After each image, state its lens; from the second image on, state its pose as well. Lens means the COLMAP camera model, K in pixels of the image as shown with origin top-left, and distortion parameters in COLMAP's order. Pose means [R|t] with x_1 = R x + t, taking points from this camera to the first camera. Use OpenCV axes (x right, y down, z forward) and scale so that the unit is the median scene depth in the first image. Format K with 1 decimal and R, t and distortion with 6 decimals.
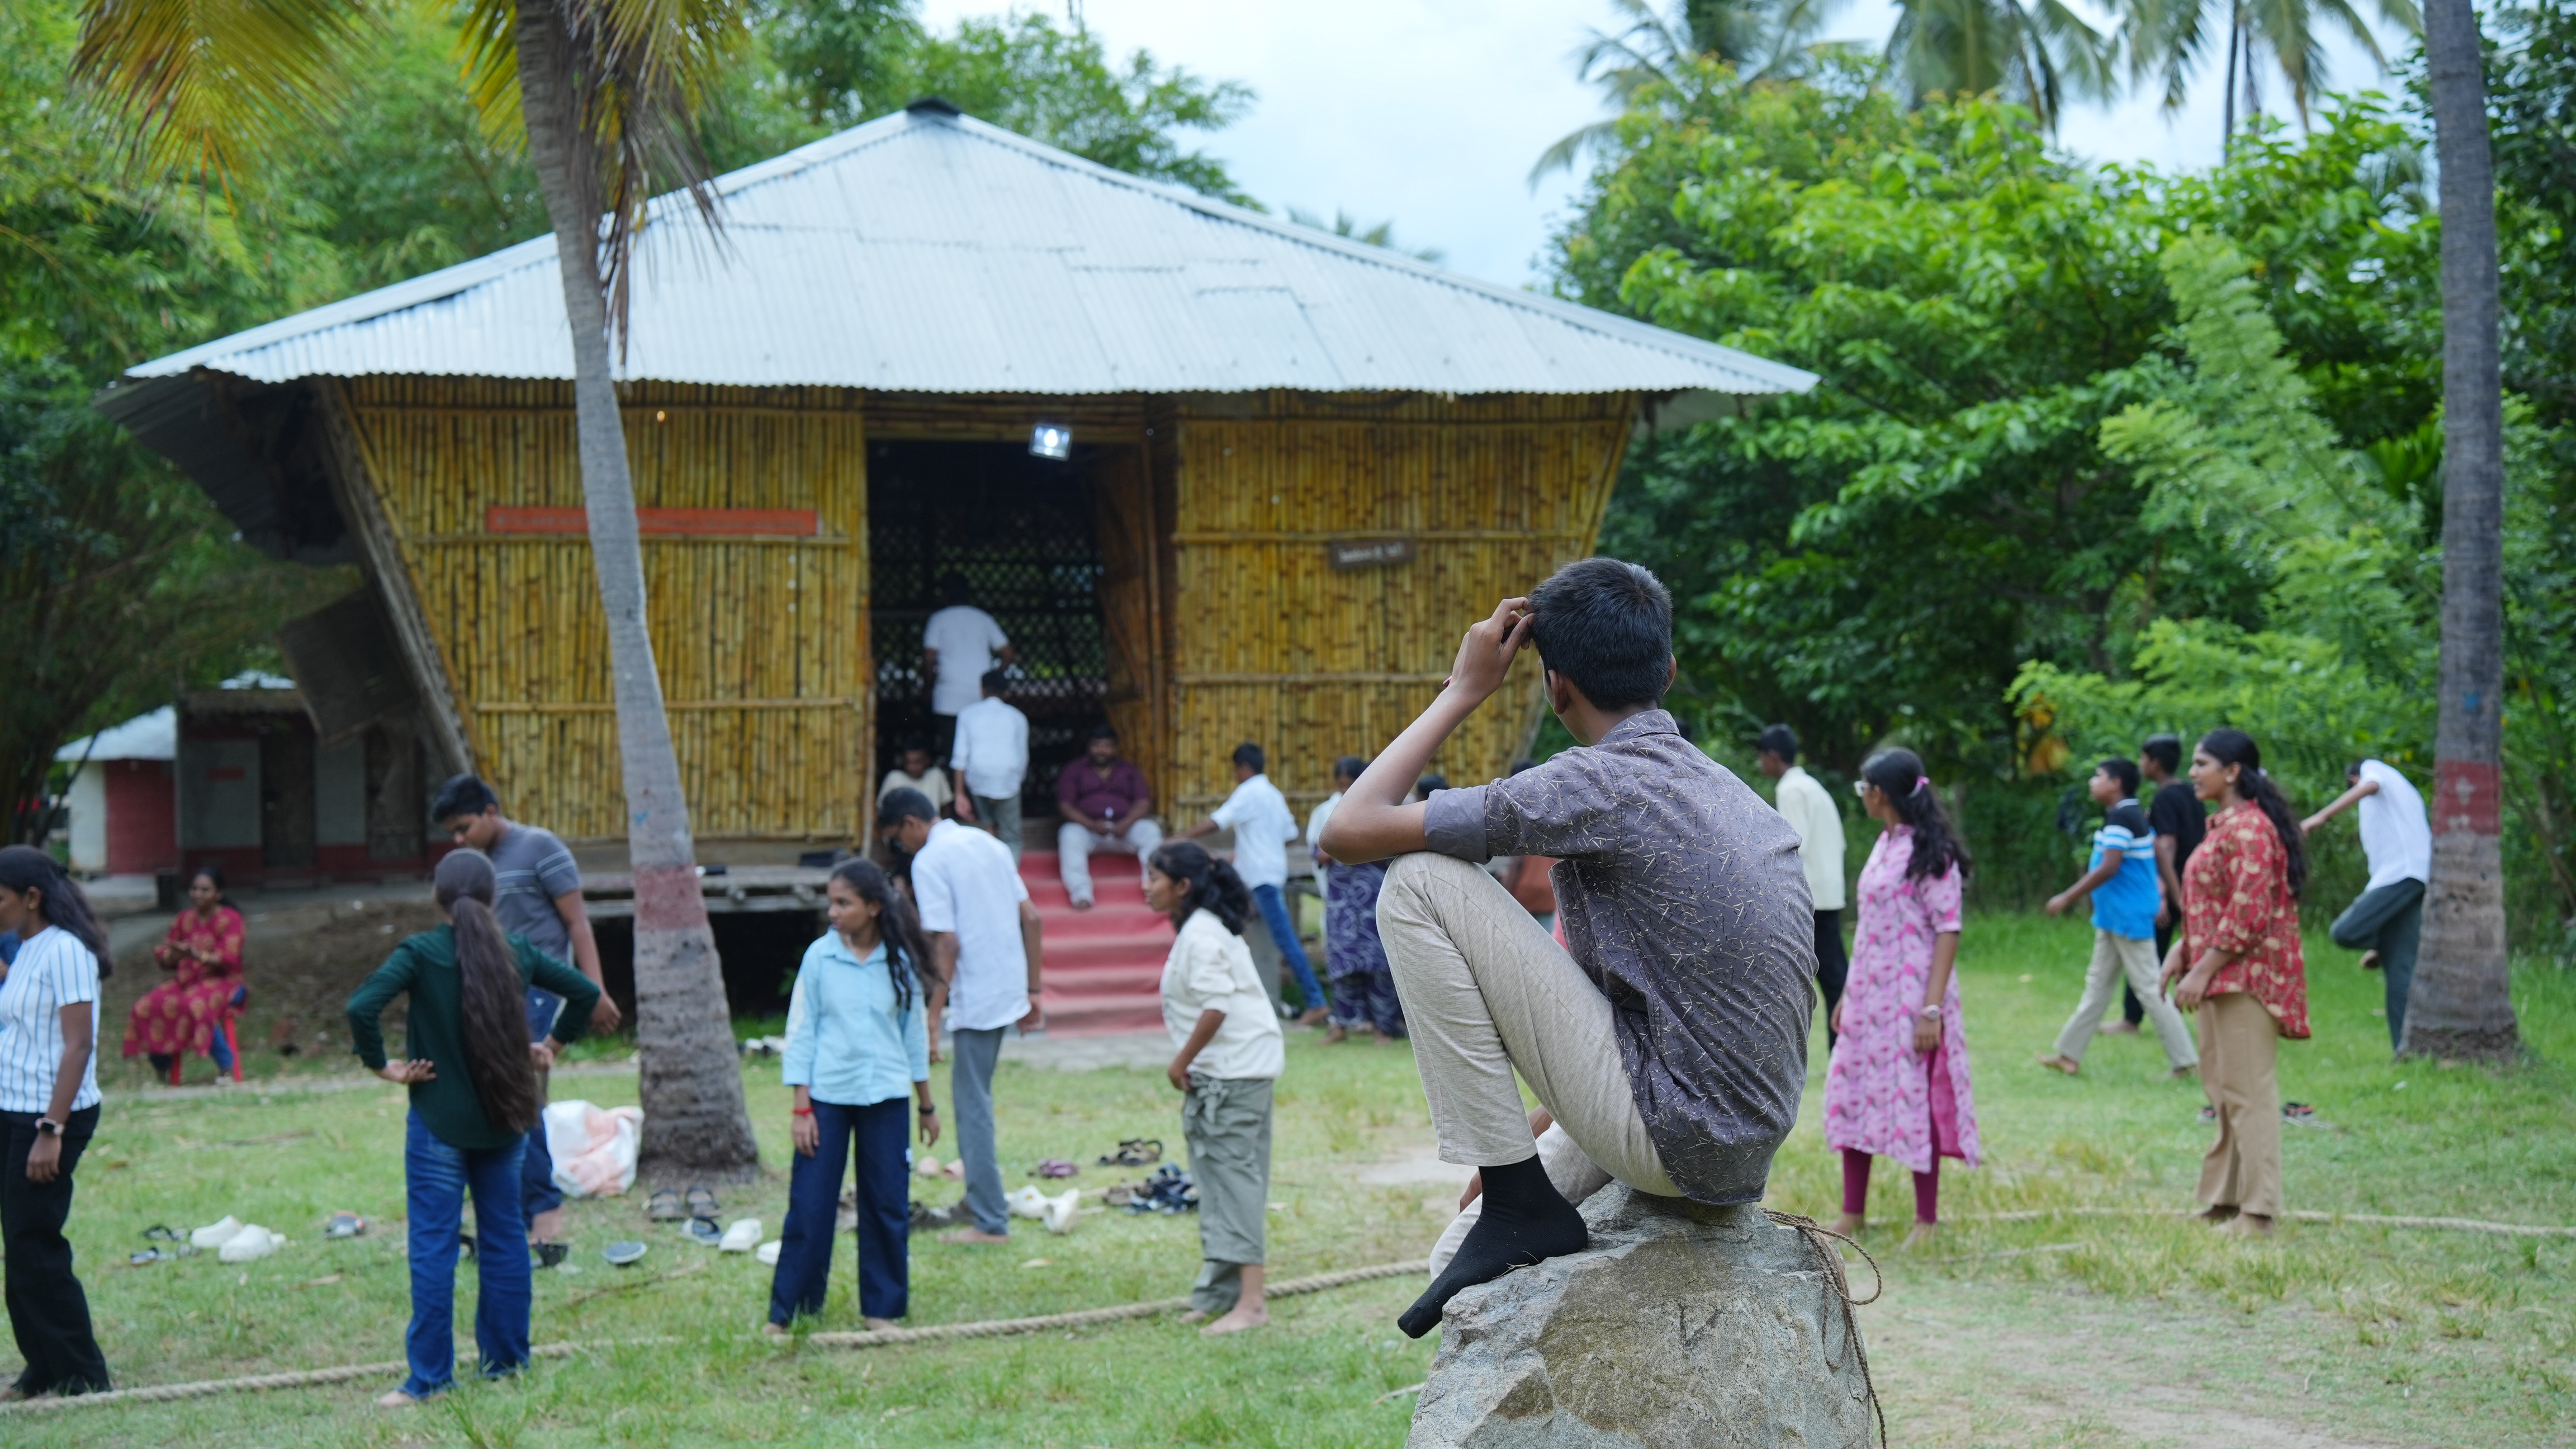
lens RADIAL K [[3814.8, 0, 1288.0], [0, 3814.8, 724.5], [0, 0, 1]] dist [0.000807, -0.002825]
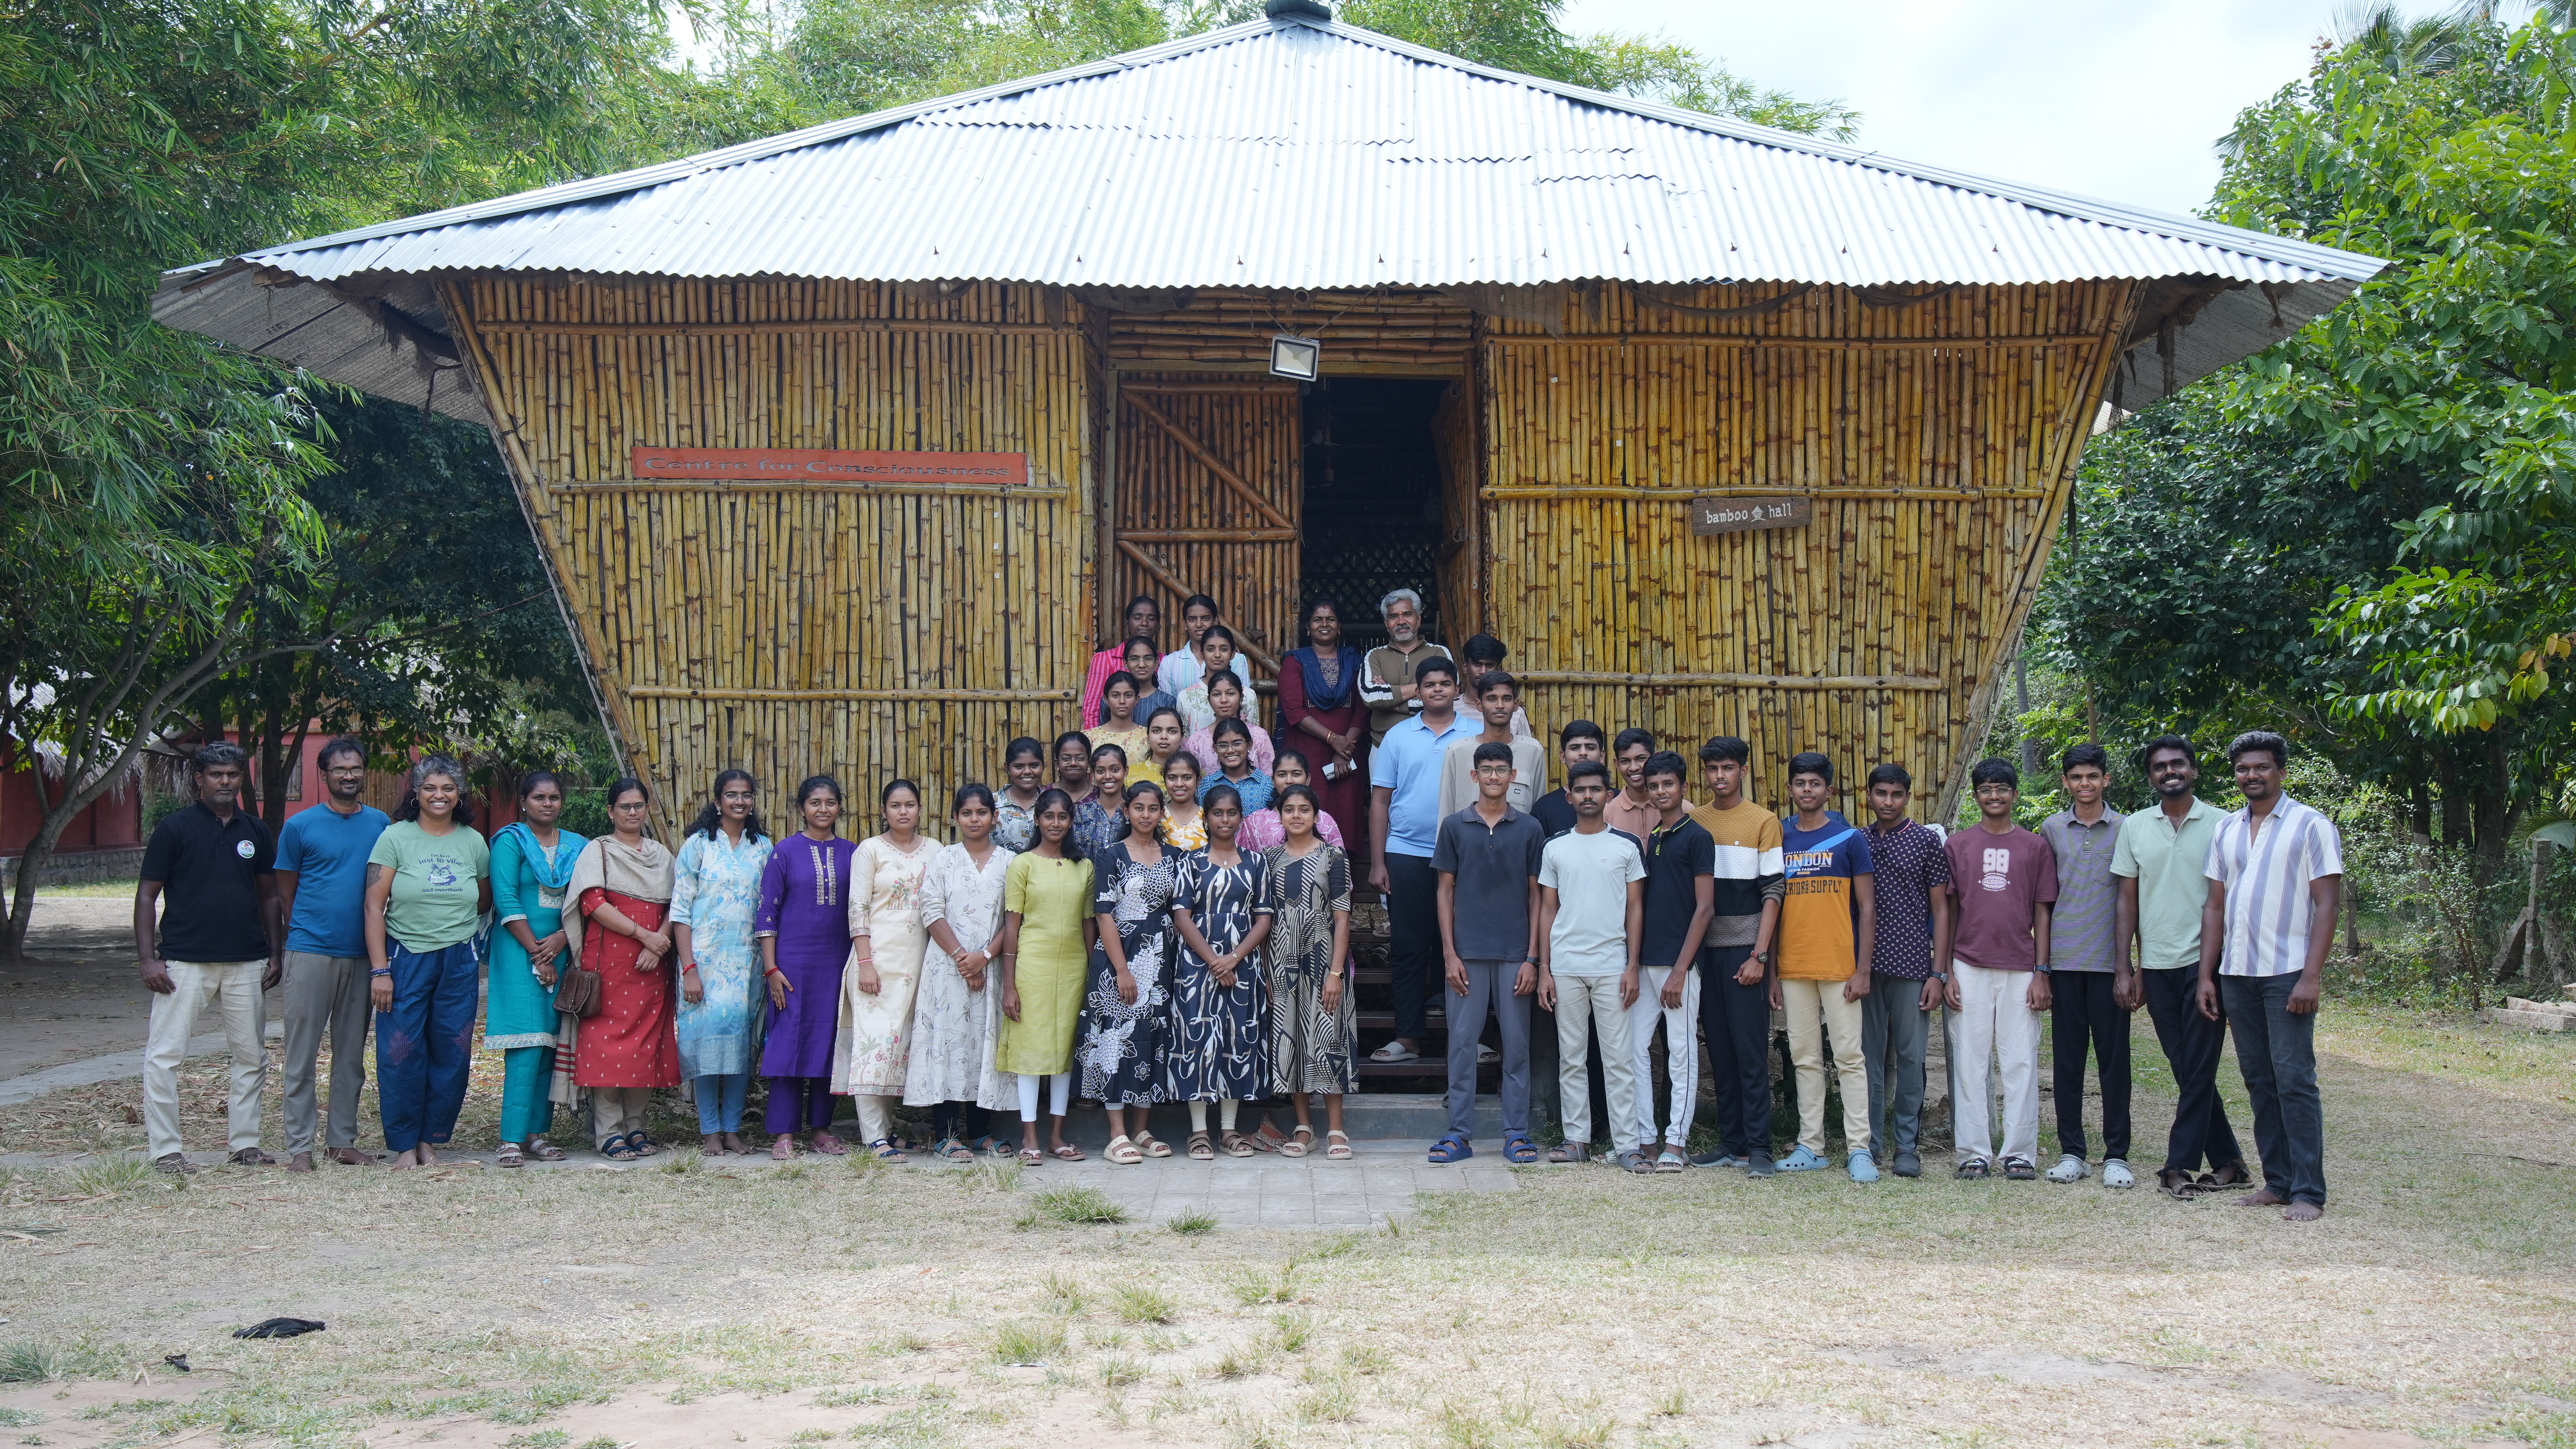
lens RADIAL K [[2601.5, 0, 1288.0], [0, 2601.5, 724.5], [0, 0, 1]] dist [-0.004576, 0.001778]
pose [[0.952773, 0.023240, -0.302793, 0.095215], [-0.026996, 0.999602, -0.008227, 0.003696], [0.302481, 0.016013, 0.953021, 0.496781]]
